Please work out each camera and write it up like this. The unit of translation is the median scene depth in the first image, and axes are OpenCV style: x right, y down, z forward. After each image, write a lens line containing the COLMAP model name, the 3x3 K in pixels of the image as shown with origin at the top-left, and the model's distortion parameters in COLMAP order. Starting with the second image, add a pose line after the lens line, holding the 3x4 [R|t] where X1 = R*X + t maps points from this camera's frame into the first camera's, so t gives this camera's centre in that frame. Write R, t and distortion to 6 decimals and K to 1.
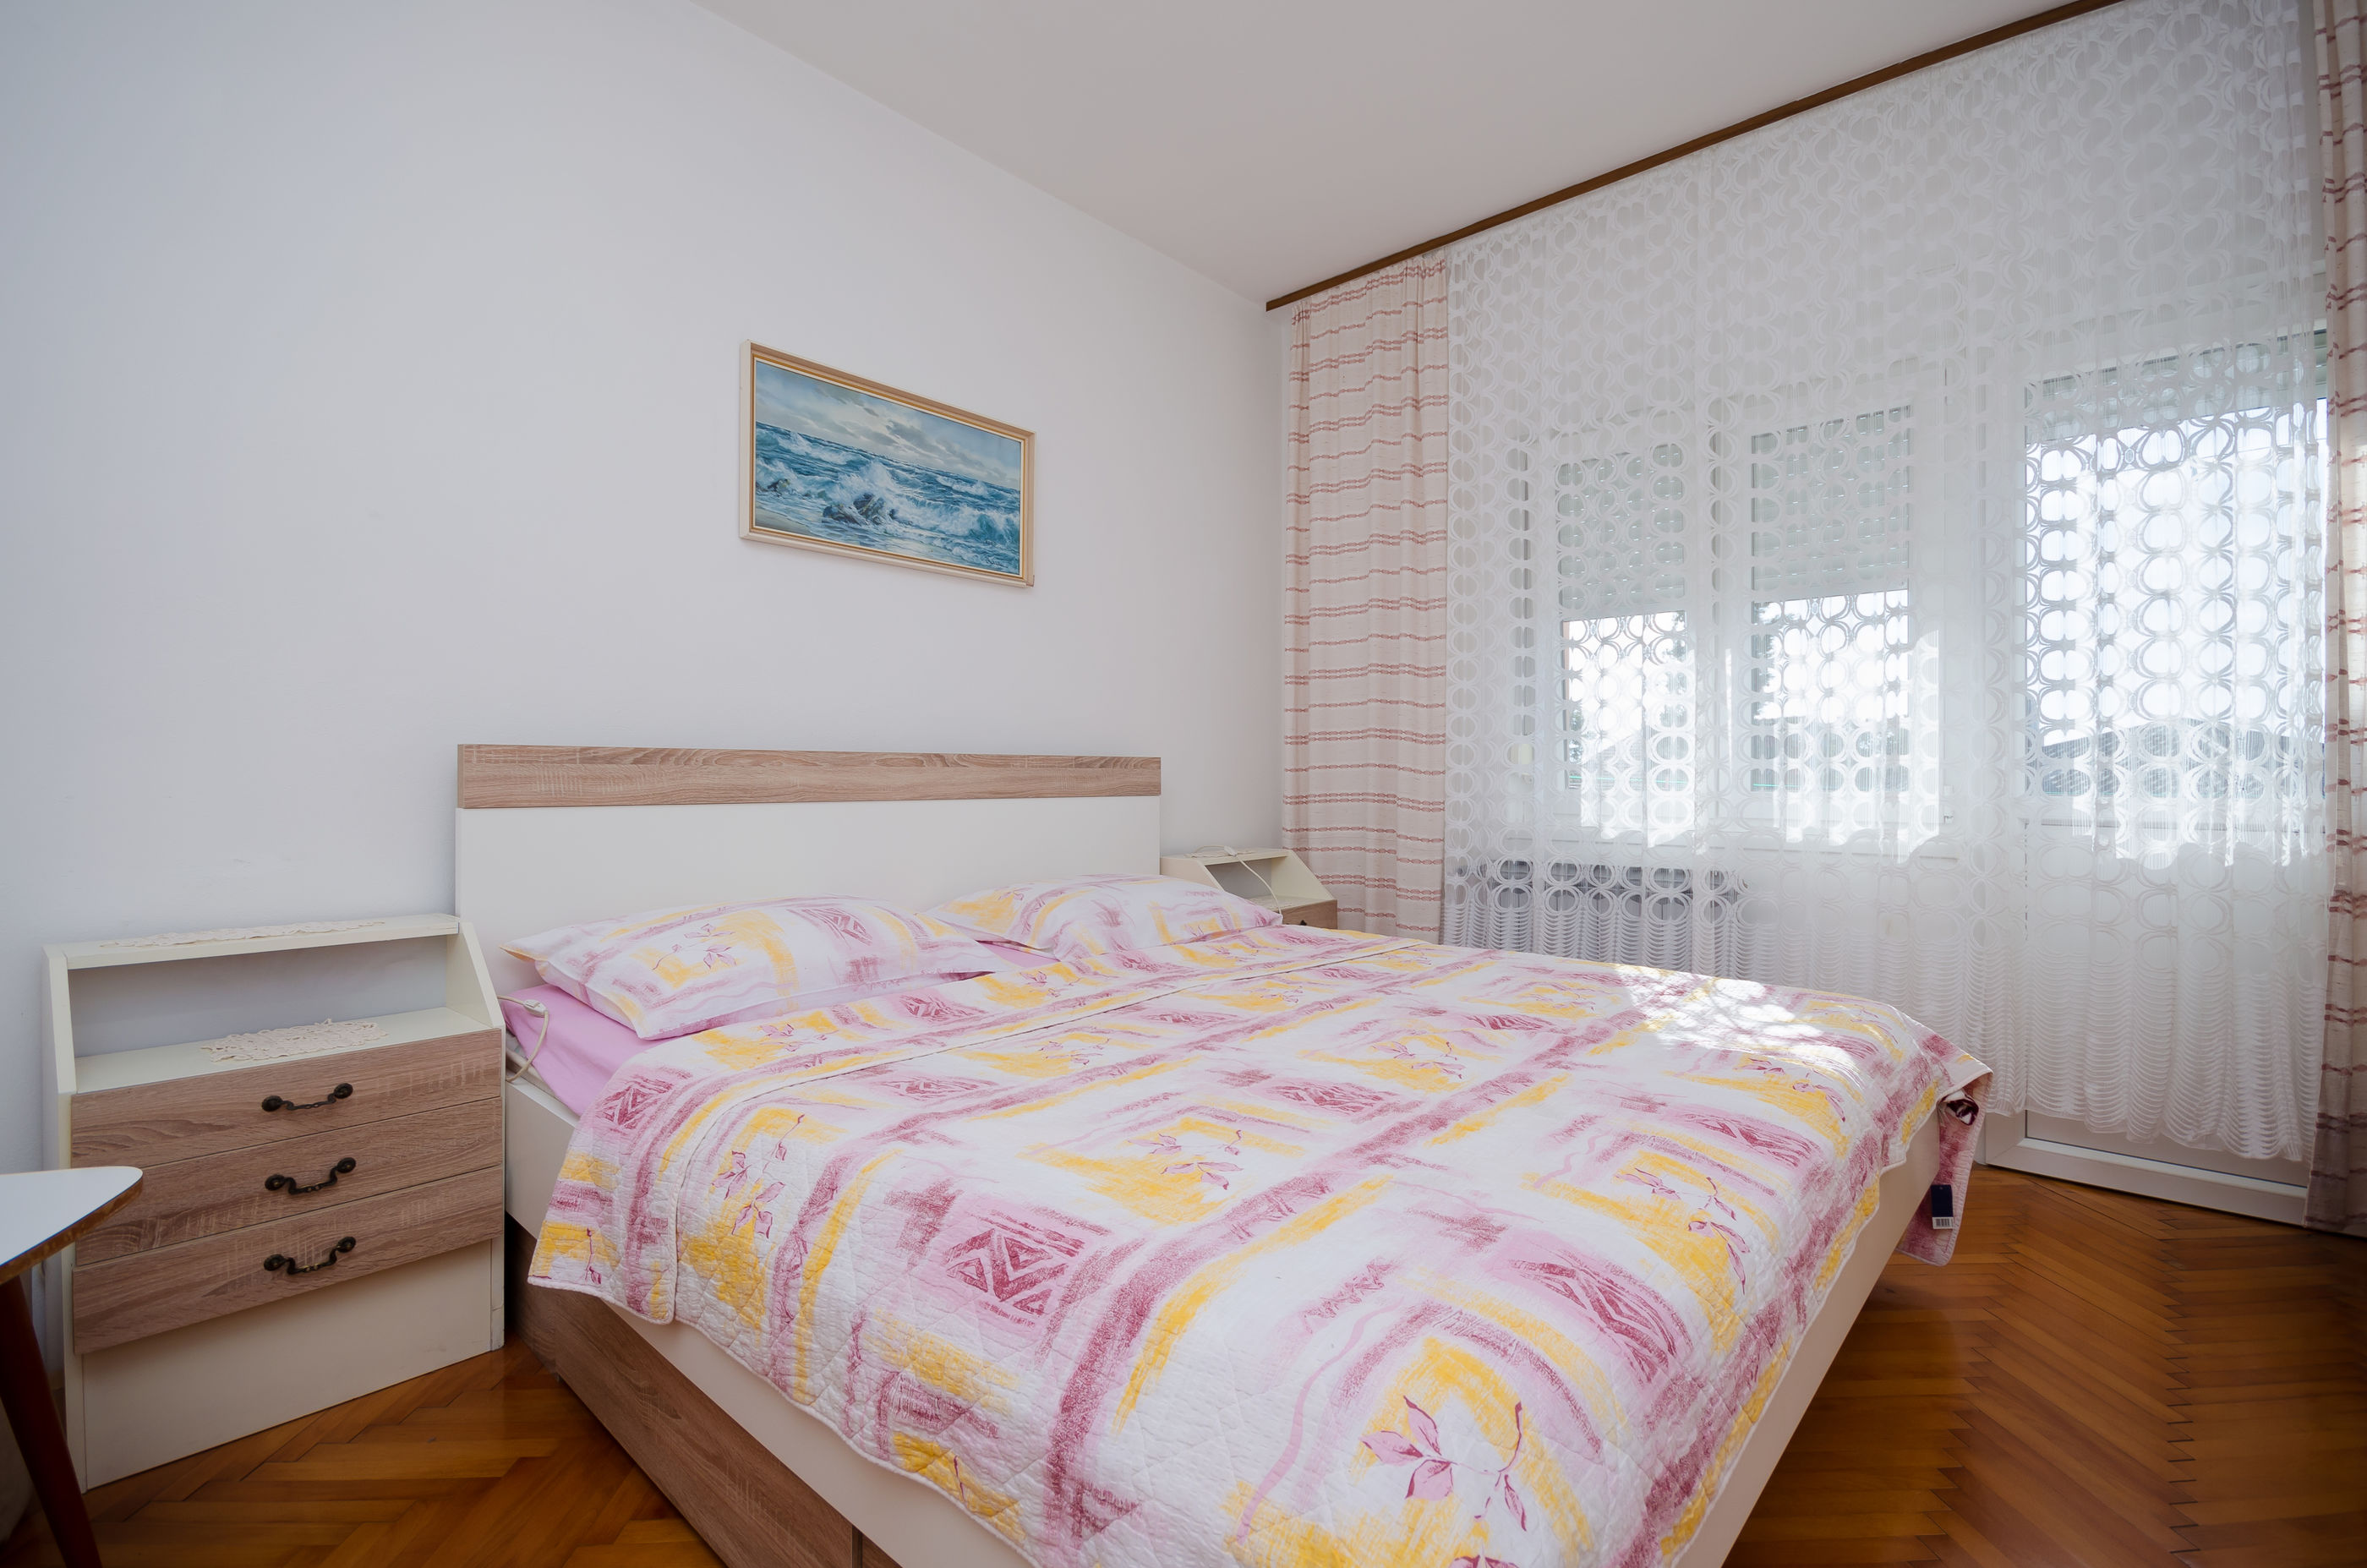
lens RADIAL K [[1087.4, 0, 1189.7], [0, 1087.4, 773.4], [0, 0, 1]] dist [-0.005035, -0.000495]
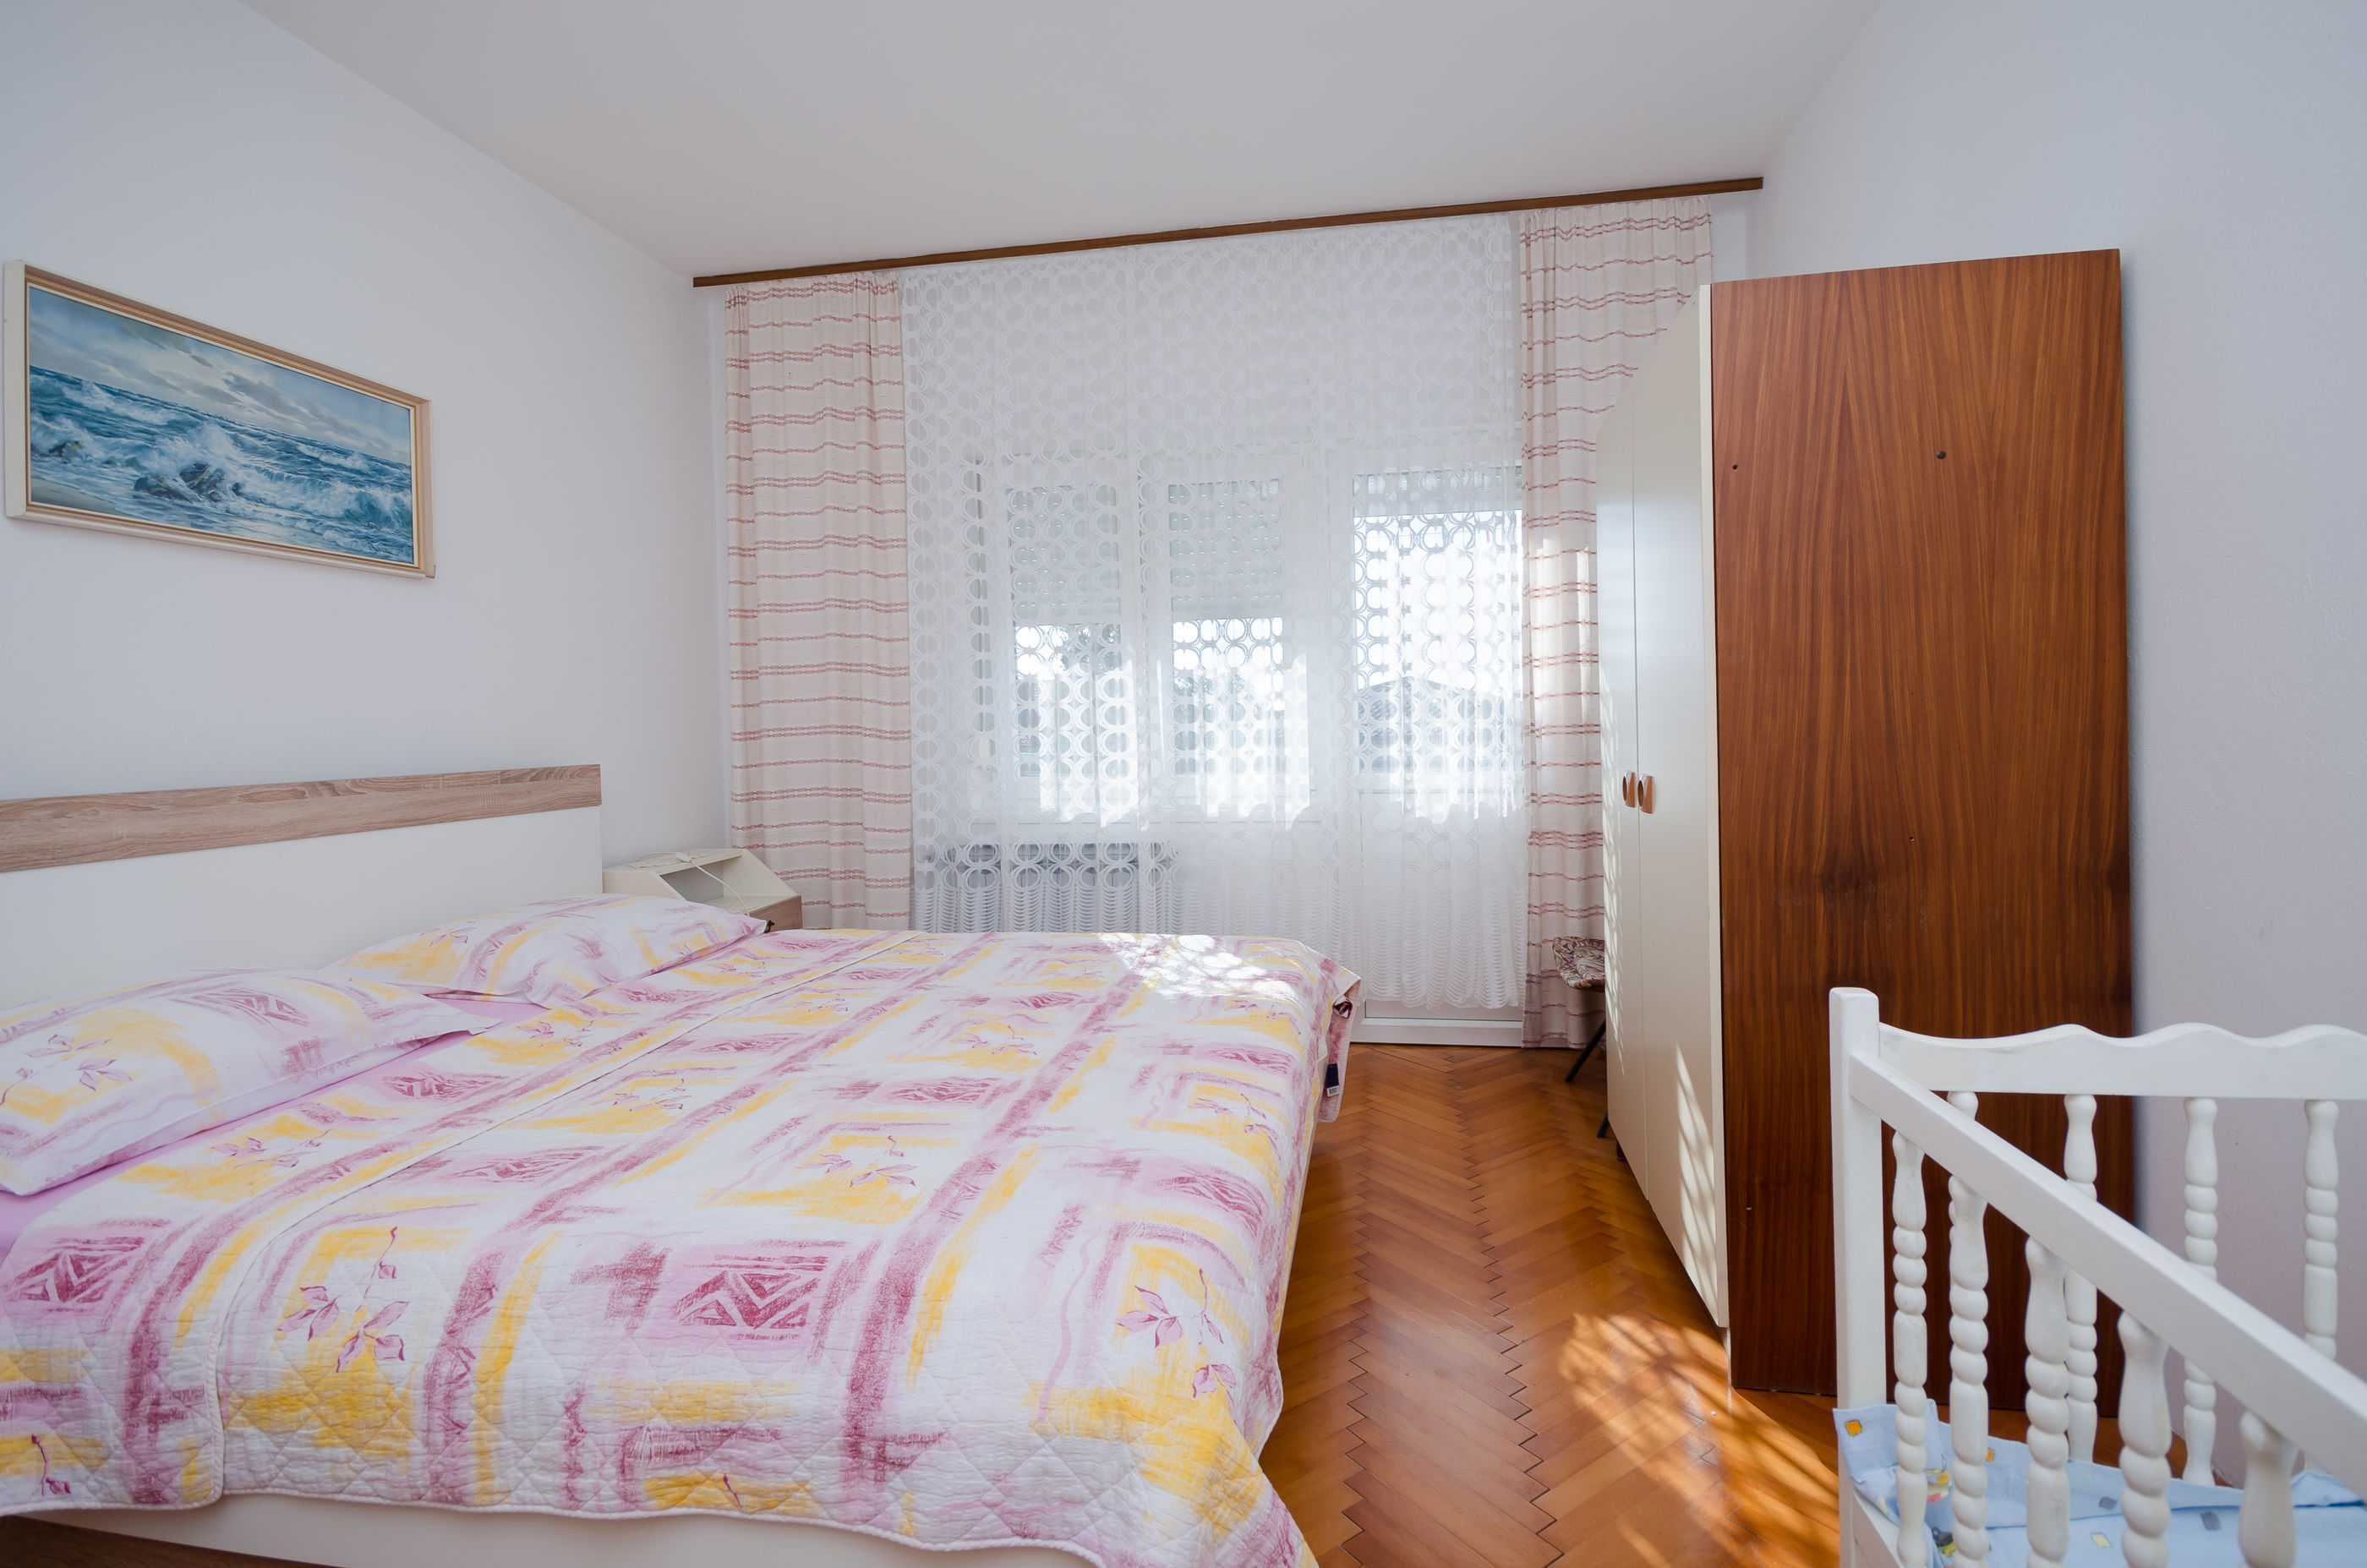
lens RADIAL K [[1087.4, 0, 1189.7], [0, 1087.4, 773.4], [0, 0, 1]] dist [-0.005035, -0.000495]
pose [[0.857052, -0.055491, 0.512233, -0.123566], [0.039361, 0.998330, 0.042293, -0.046404], [-0.513724, -0.016085, 0.857805, -0.074652]]
